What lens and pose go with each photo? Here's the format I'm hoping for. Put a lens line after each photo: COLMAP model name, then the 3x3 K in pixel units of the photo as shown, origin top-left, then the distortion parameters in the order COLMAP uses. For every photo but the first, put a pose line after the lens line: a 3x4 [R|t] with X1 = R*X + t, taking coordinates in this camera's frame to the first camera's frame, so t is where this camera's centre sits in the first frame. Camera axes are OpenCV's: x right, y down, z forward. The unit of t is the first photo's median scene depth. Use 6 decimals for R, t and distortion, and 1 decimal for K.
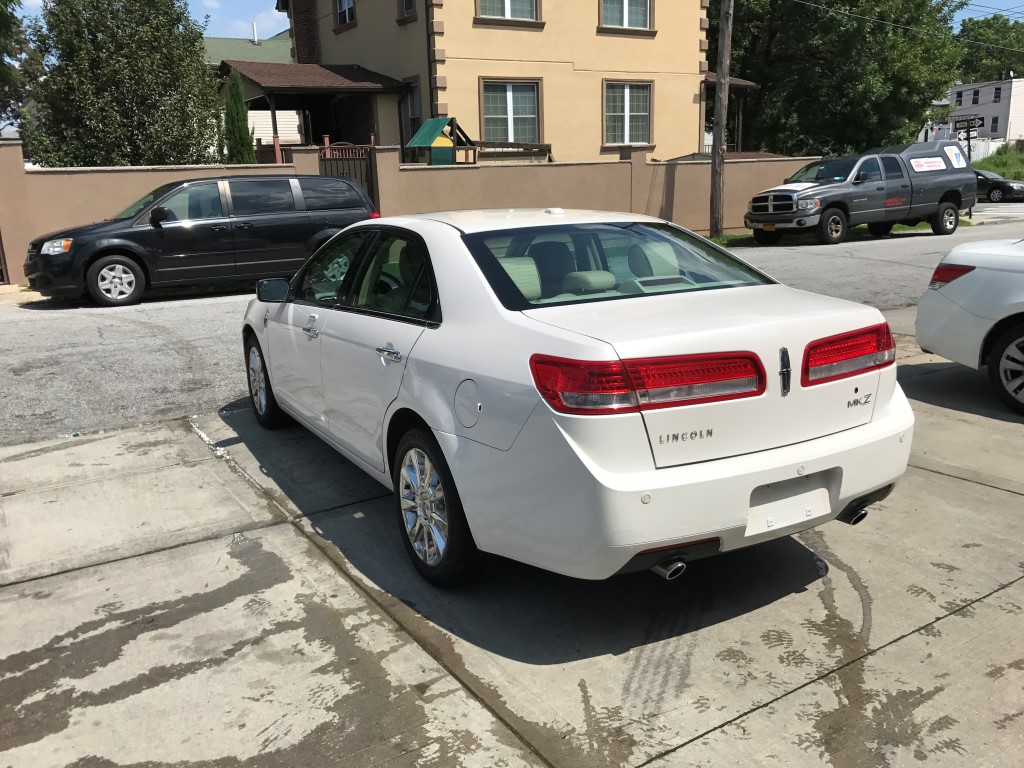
lens RADIAL K [[842.5, 0, 498.7], [0, 842.5, 385.2], [0, 0, 1]] dist [0.008001, 0.000319]
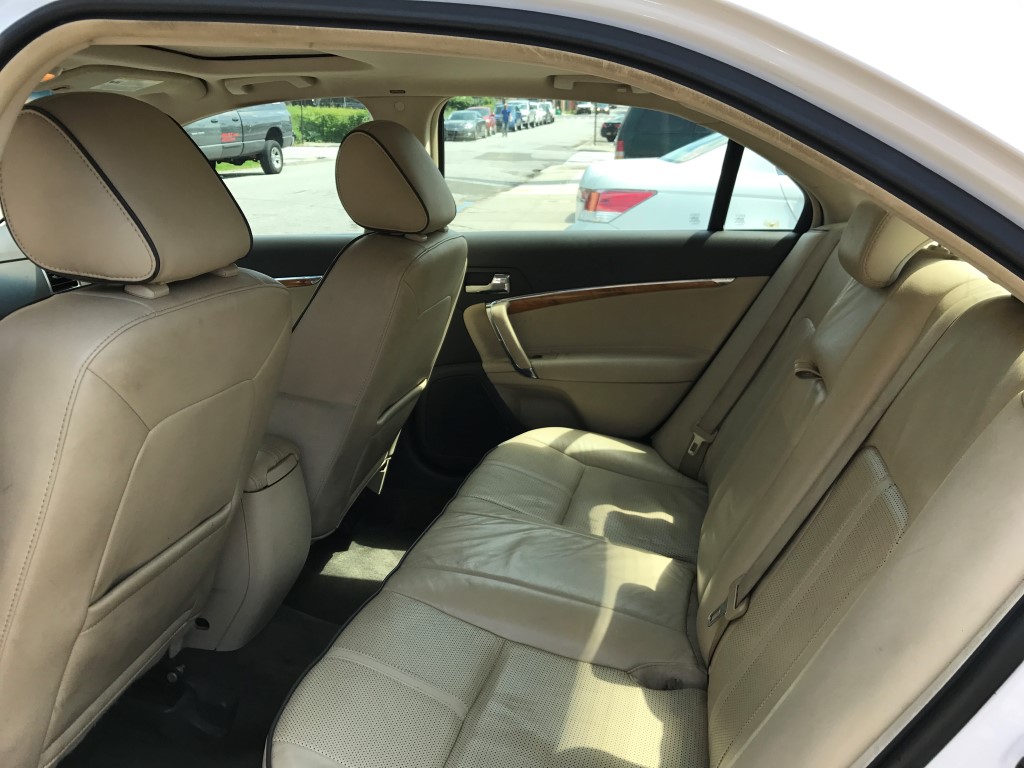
lens RADIAL K [[842.5, 0, 498.7], [0, 842.5, 385.2], [0, 0, 1]] dist [0.008001, 0.000319]
pose [[0.666516, -0.191198, 0.720555, -0.232422], [0.148608, 0.981229, 0.122905, -0.128660], [-0.730529, 0.025163, 0.682418, 0.943518]]
